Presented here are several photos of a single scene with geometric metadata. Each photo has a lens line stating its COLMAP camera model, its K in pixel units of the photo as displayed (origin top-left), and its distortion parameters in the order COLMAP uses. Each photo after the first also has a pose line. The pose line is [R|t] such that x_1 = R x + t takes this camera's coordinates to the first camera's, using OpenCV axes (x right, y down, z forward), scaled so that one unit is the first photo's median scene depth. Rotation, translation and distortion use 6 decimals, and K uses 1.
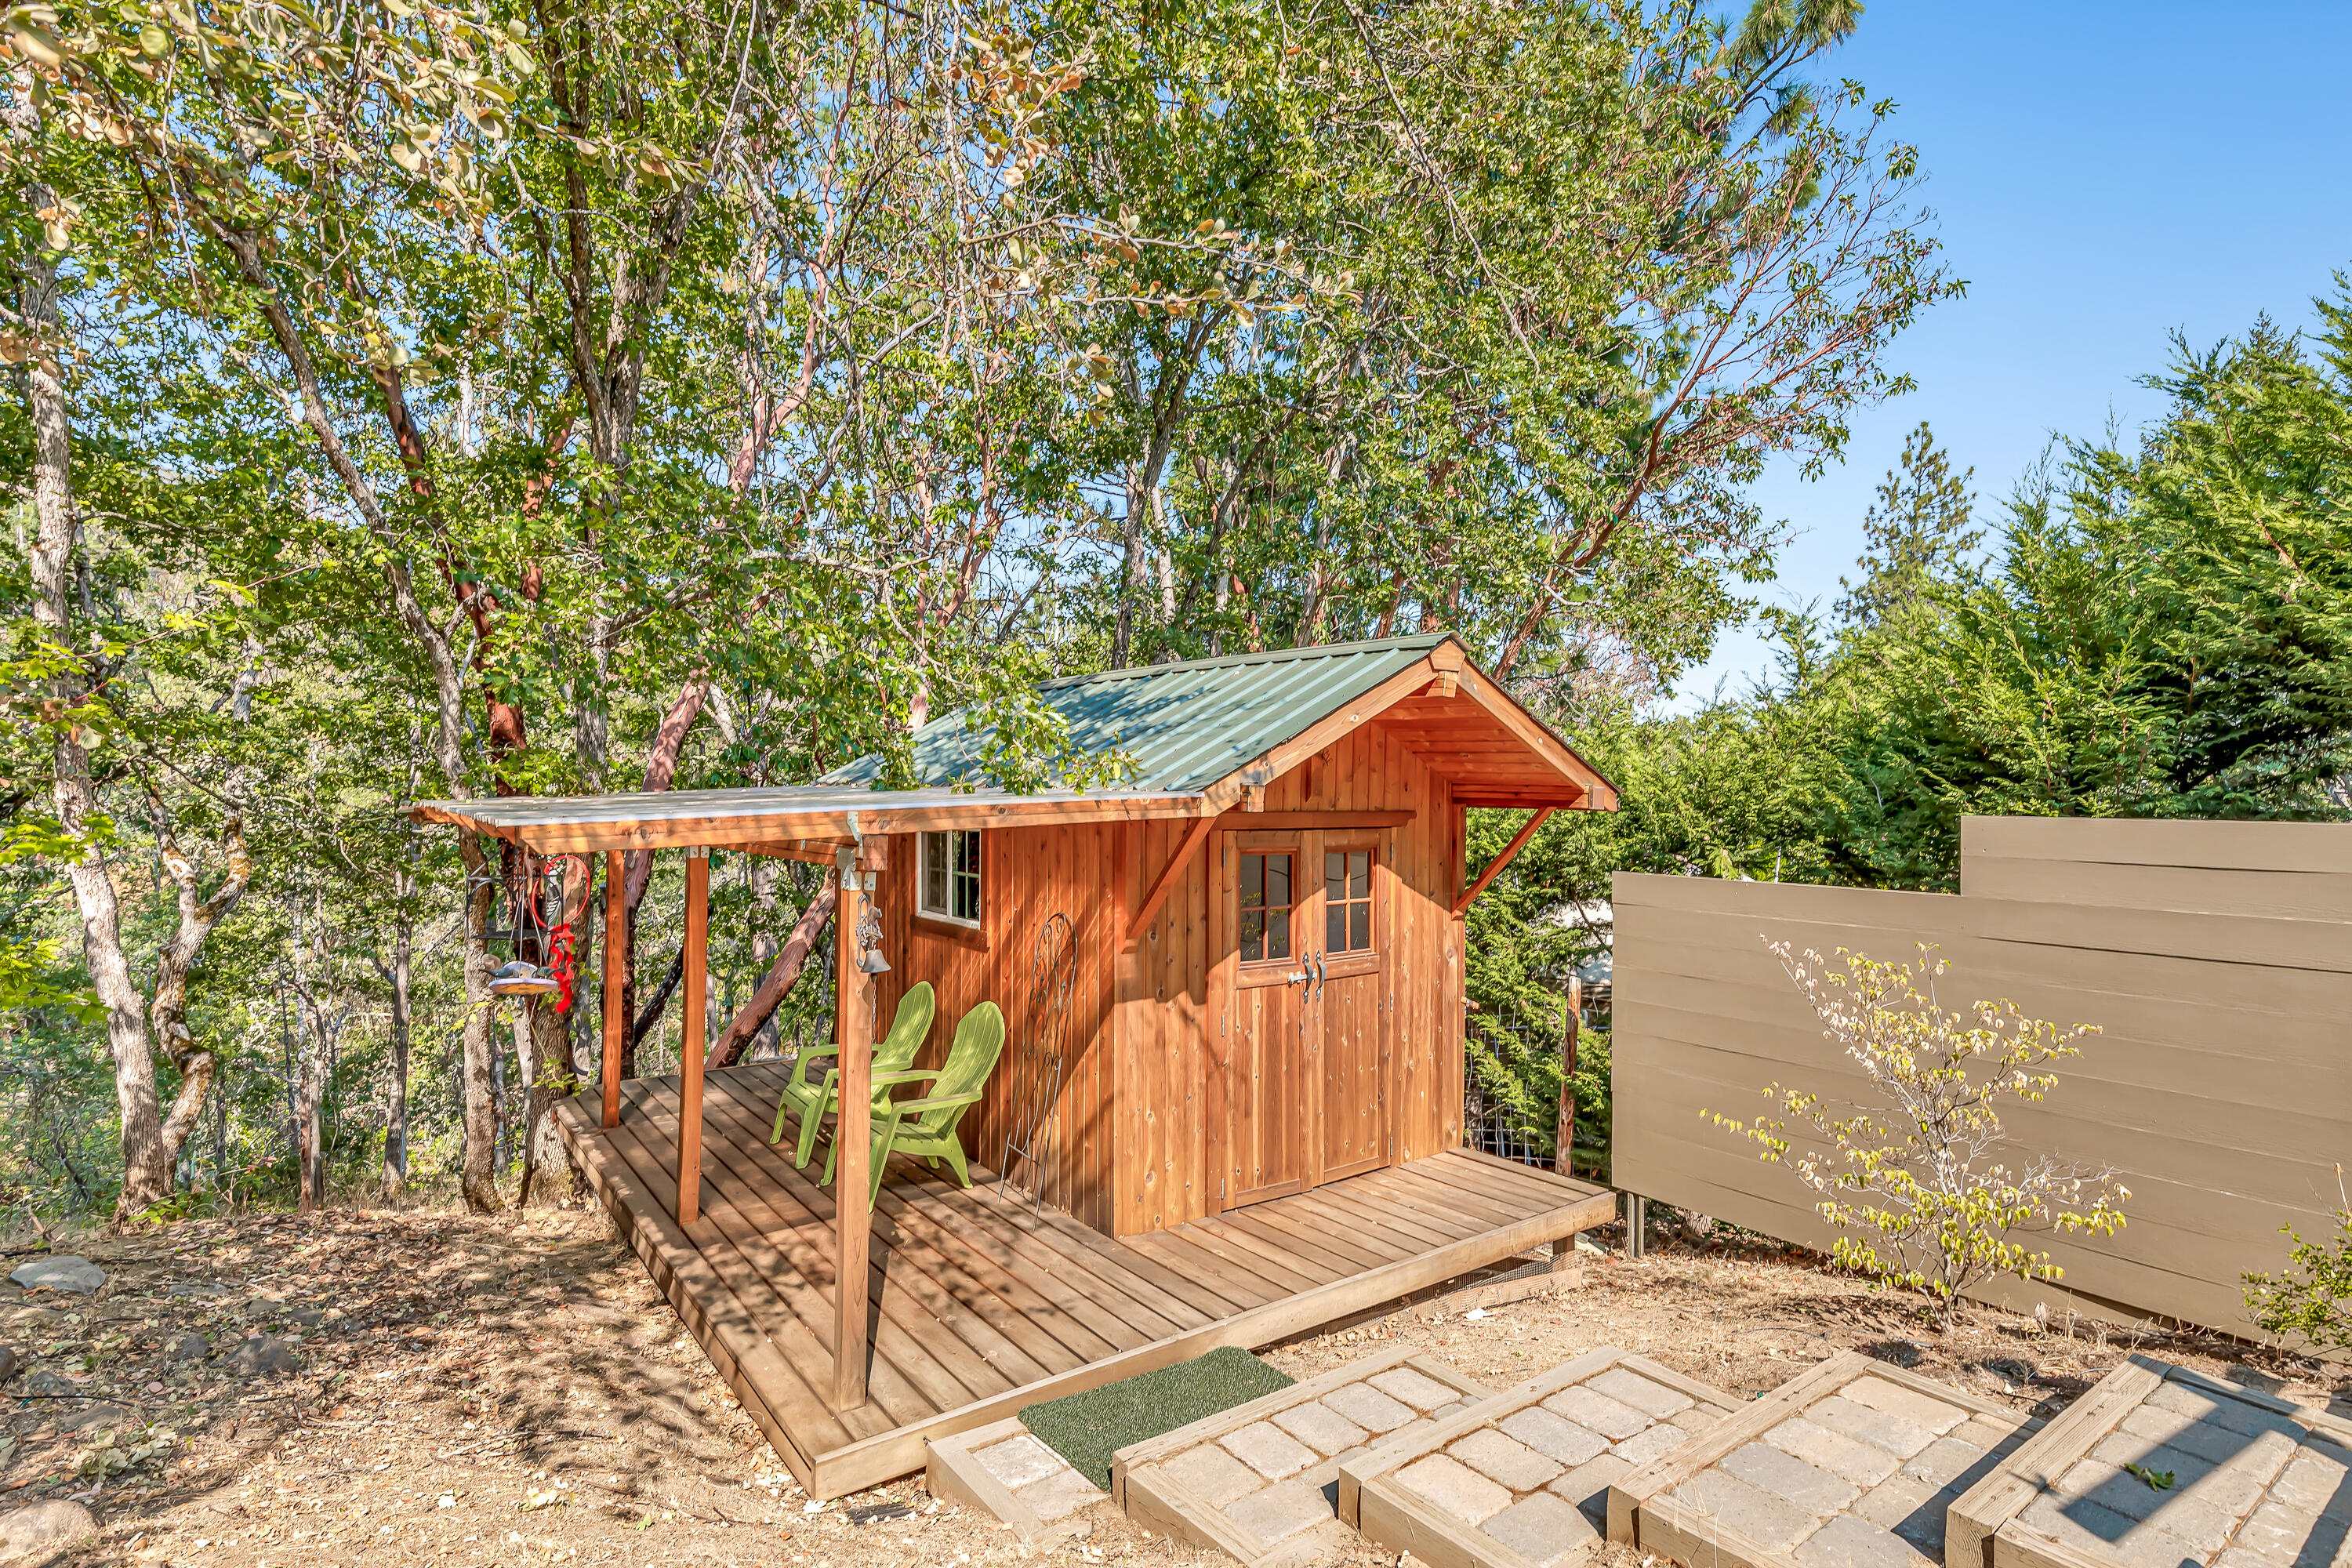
lens RADIAL K [[1061.3, 0, 1179.3], [0, 1061.3, 777.7], [0, 0, 1]] dist [0.006824, -0.000492]
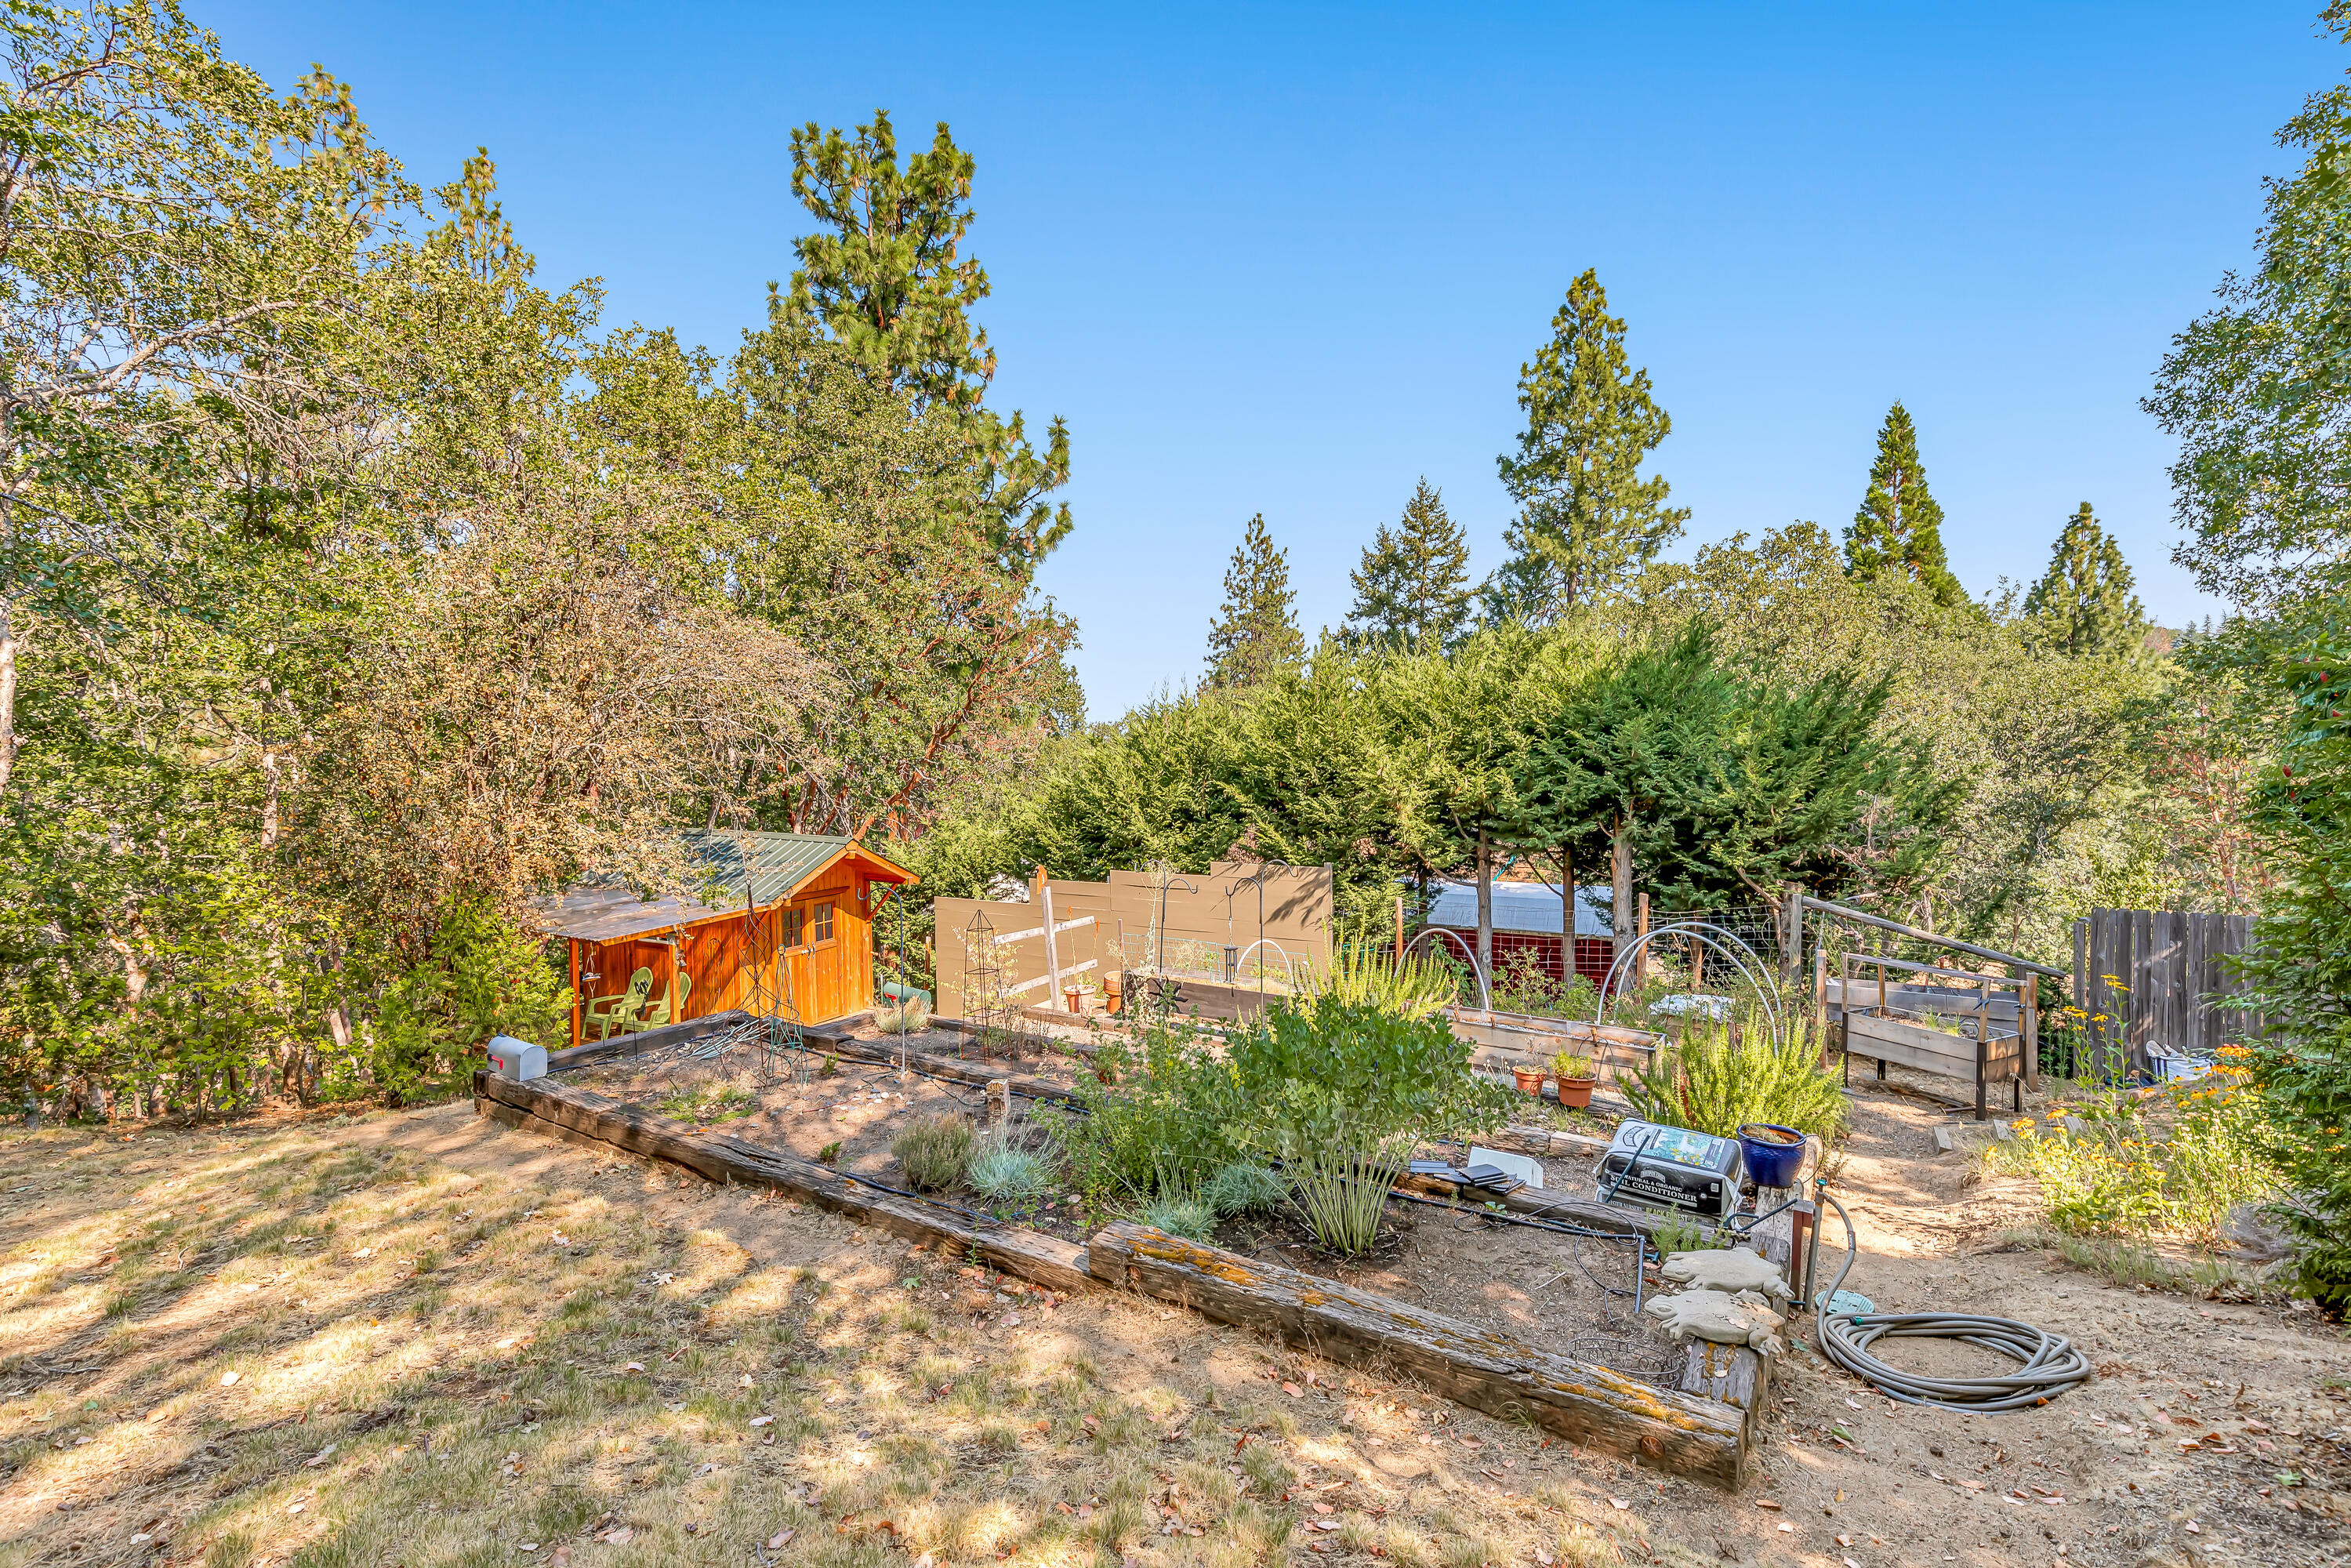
lens RADIAL K [[1060.9, 0, 1178.8], [0, 1060.9, 777.7], [0, 0, 1]] dist [0.006824, -0.000492]
pose [[0.907439, -0.039396, 0.418332, -0.150304], [0.015261, 0.998028, 0.060886, -0.427067], [-0.419906, -0.048866, 0.906251, -1.944110]]
